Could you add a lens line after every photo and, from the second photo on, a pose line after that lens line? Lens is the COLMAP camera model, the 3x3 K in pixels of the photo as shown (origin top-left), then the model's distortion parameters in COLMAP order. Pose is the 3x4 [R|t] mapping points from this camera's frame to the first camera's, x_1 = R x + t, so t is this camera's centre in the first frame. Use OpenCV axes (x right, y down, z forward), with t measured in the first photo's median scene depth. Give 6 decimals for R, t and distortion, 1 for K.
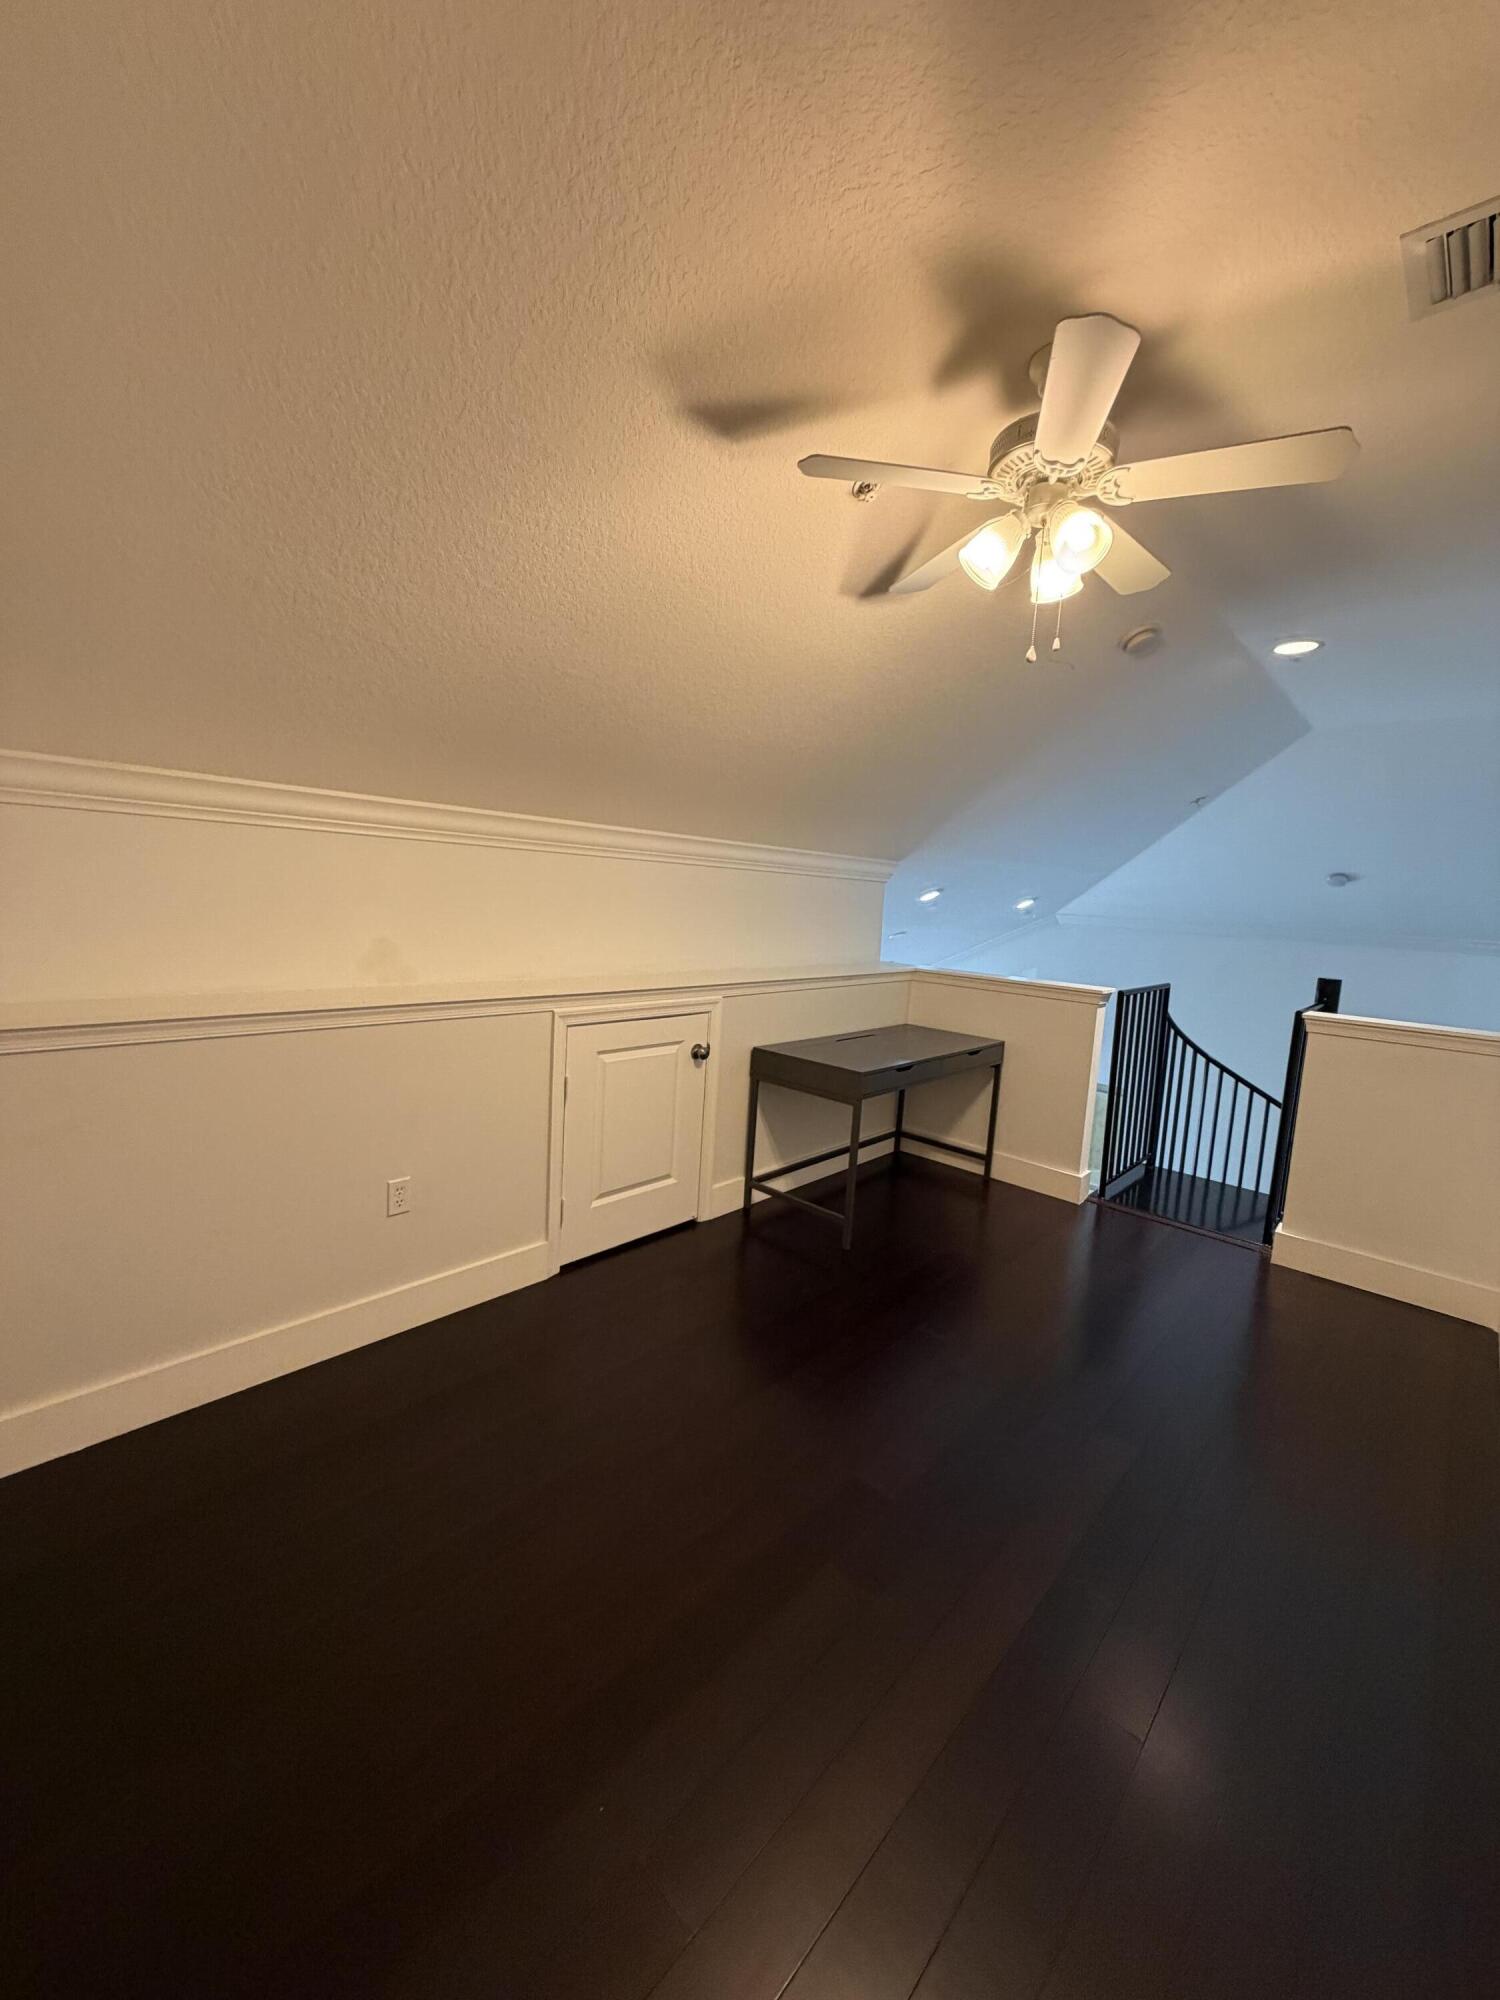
lens RADIAL K [[802.4, 0, 745.6], [0, 802.4, 993.8], [0, 0, 1]] dist [0.000844, 0.000124]
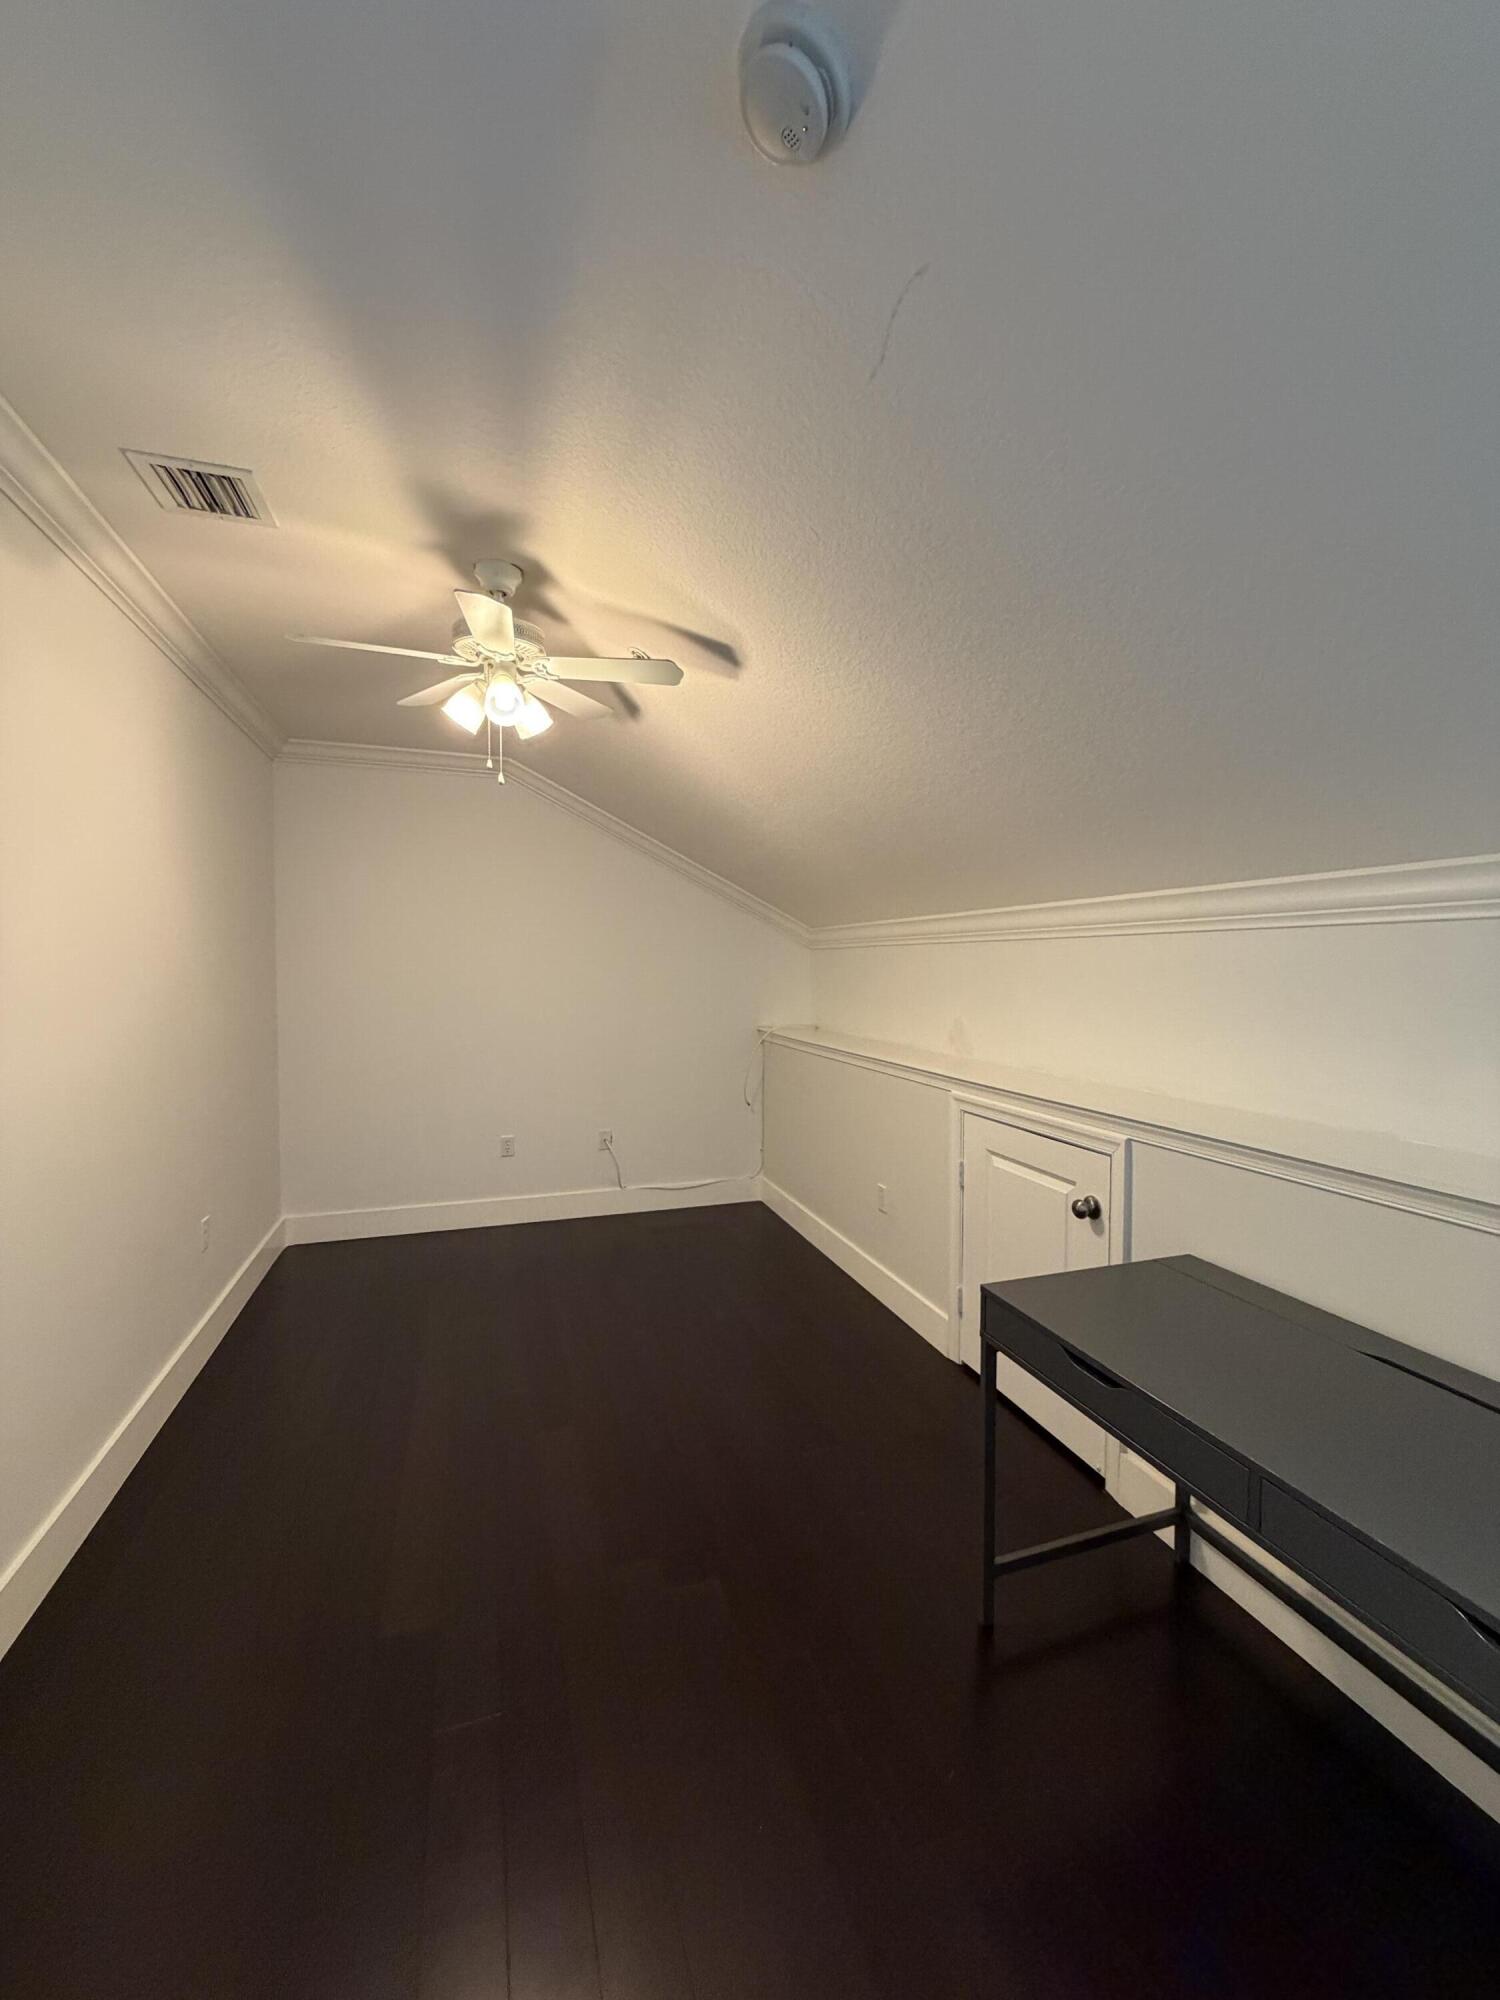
lens RADIAL K [[802.4, 0, 745.6], [0, 802.4, 993.8], [0, 0, 1]] dist [0.000844, 0.000124]
pose [[-0.473069, -0.021337, -0.880767, 0.758006], [-0.132118, 0.990120, 0.046975, -0.111571], [0.871063, 0.138588, -0.471214, 1.160176]]
